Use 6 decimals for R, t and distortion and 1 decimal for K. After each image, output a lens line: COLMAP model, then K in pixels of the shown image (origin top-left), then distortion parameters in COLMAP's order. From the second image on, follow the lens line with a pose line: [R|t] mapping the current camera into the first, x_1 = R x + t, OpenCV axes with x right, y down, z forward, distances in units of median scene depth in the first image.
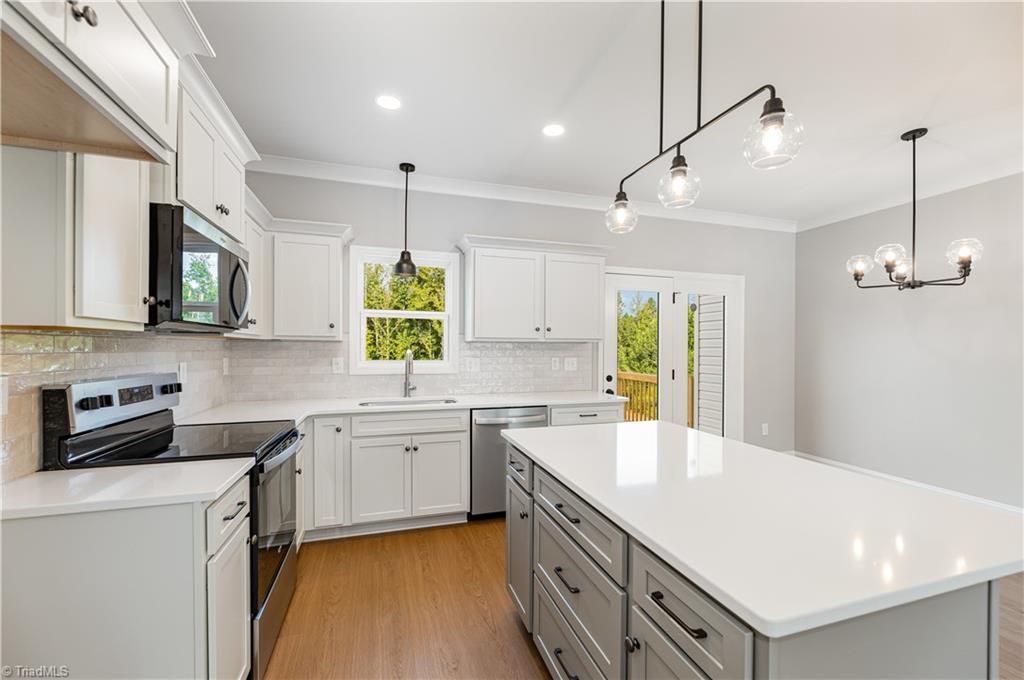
lens RADIAL K [[412.6, 0, 508.1], [0, 412.6, 346.7], [0, 0, 1]] dist [-0.000525, -0.000796]
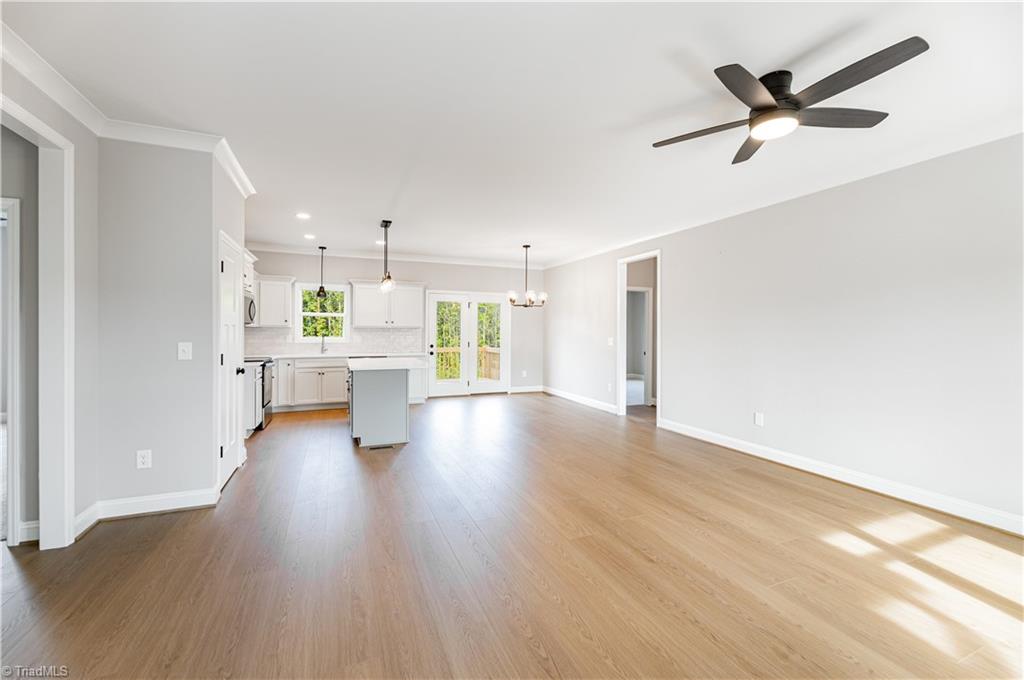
lens RADIAL K [[412.6, 0, 512.1], [0, 412.6, 330.5], [0, 0, 1]] dist [-0.000525, -0.000796]
pose [[0.994847, 0.000988, 0.101383, 0.525122], [-0.000978, 1.000000, -0.000146, 0.001273], [-0.101383, 0.000046, 0.994847, -1.251695]]
